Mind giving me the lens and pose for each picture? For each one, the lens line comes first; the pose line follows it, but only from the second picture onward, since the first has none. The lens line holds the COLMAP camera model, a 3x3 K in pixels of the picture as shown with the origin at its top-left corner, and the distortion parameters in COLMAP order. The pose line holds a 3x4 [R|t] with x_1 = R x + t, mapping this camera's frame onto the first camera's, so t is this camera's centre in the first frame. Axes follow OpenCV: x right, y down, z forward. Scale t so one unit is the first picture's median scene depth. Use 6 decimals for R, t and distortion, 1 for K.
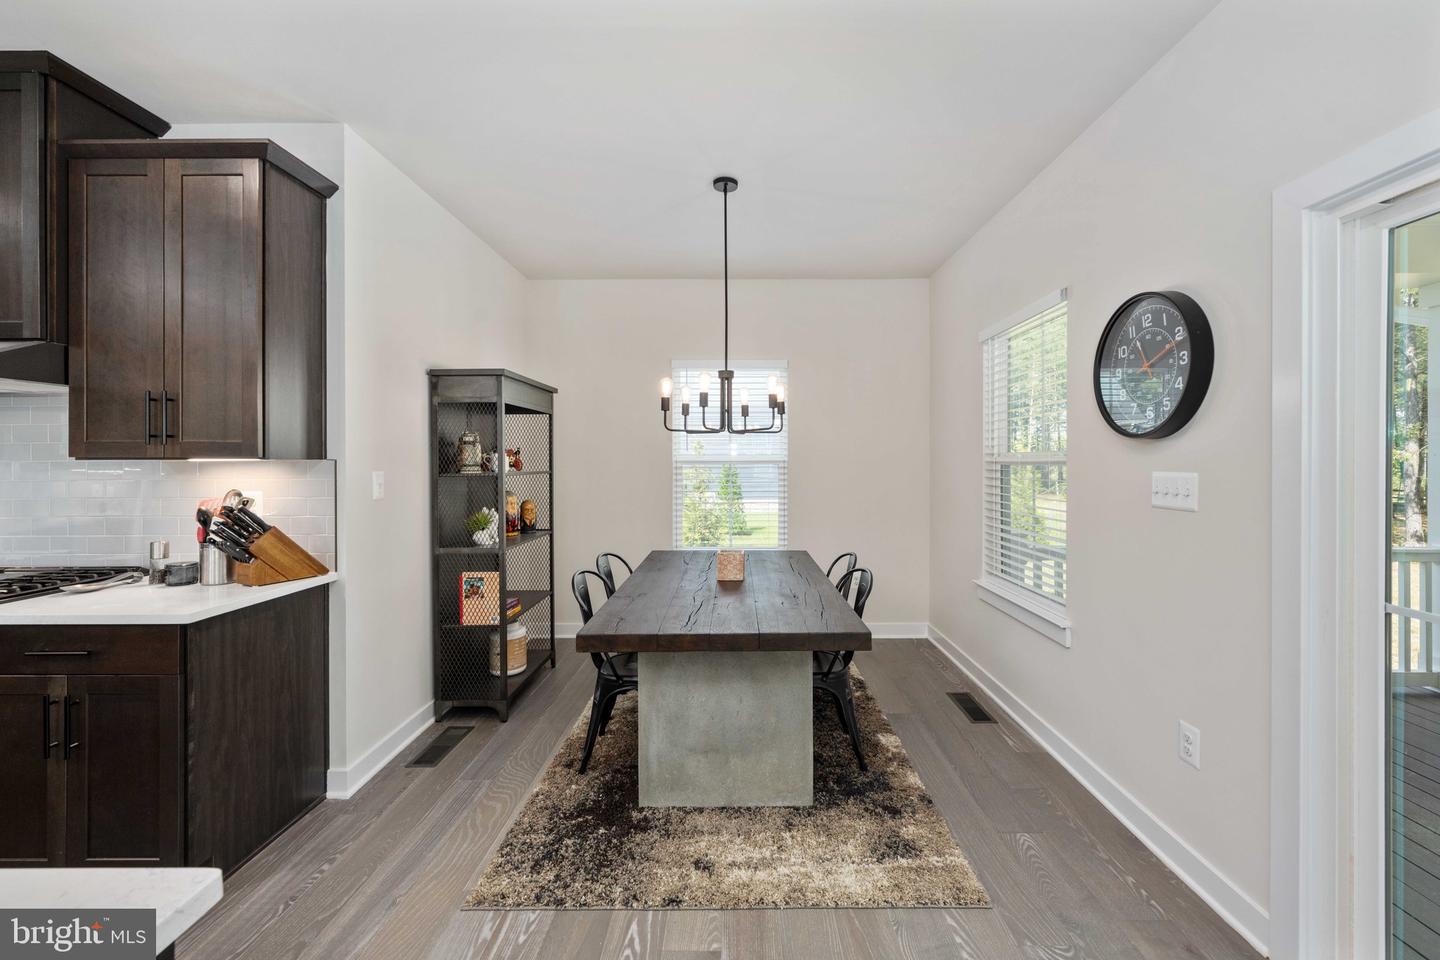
lens RADIAL K [[578.7, 0, 725.3], [0, 578.7, 468.7], [0, 0, 1]] dist [-0.001034, -0.000056]
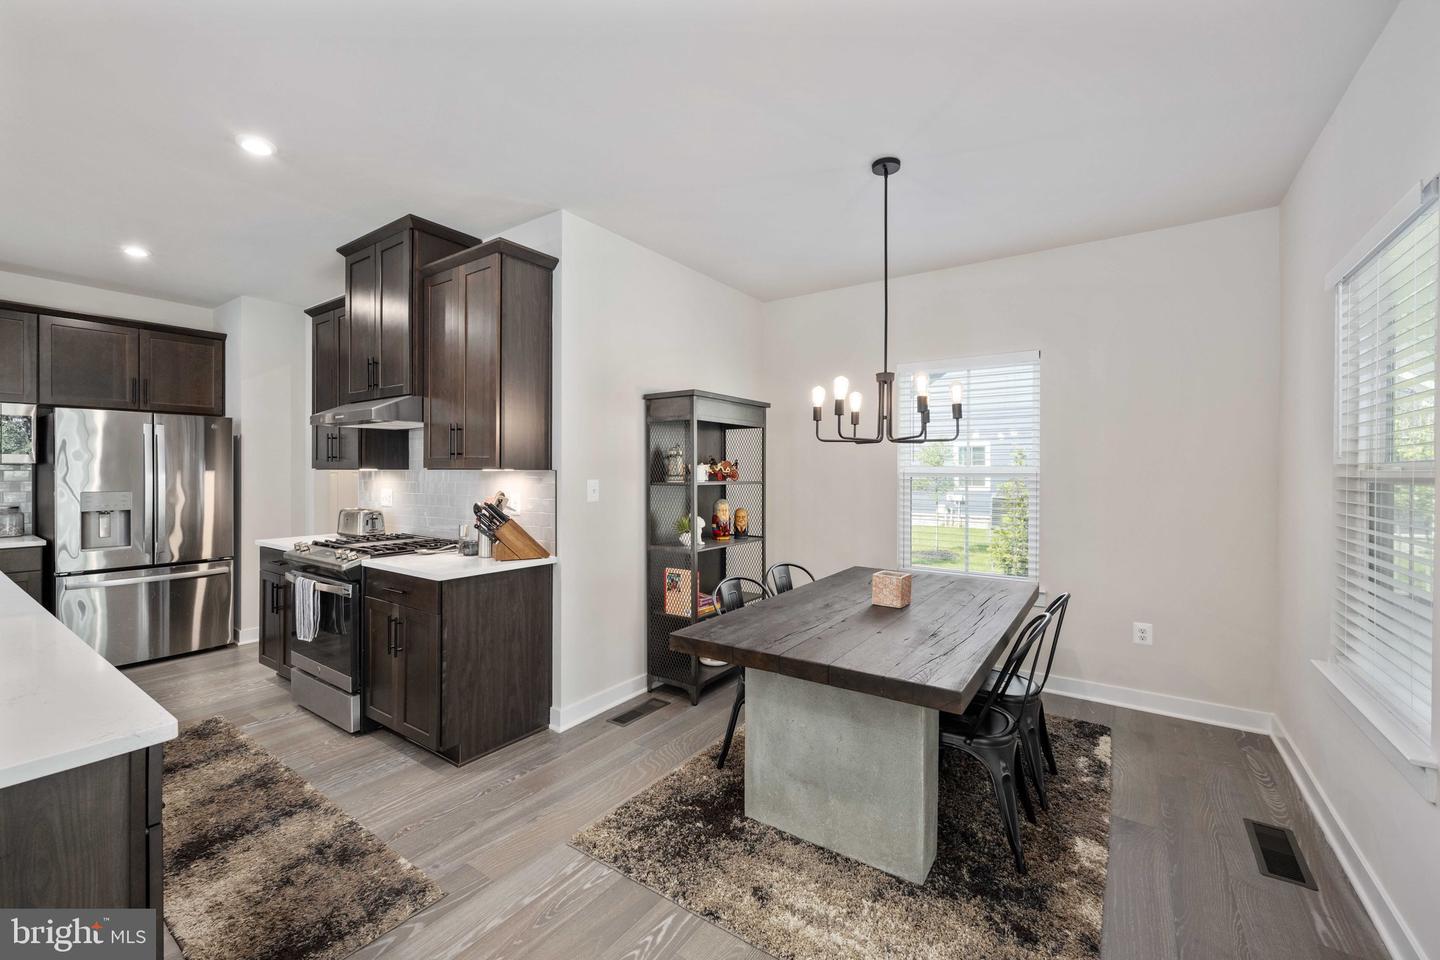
lens RADIAL K [[573.3, 0, 720.0], [0, 573.3, 480.0], [0, 0, 1]] dist [0.000063, 0.000044]
pose [[0.825708, 0.013900, -0.563926, 0.369614], [-0.013274, 0.999898, 0.005211, -0.004985], [0.563941, 0.003183, 0.825809, 0.148689]]
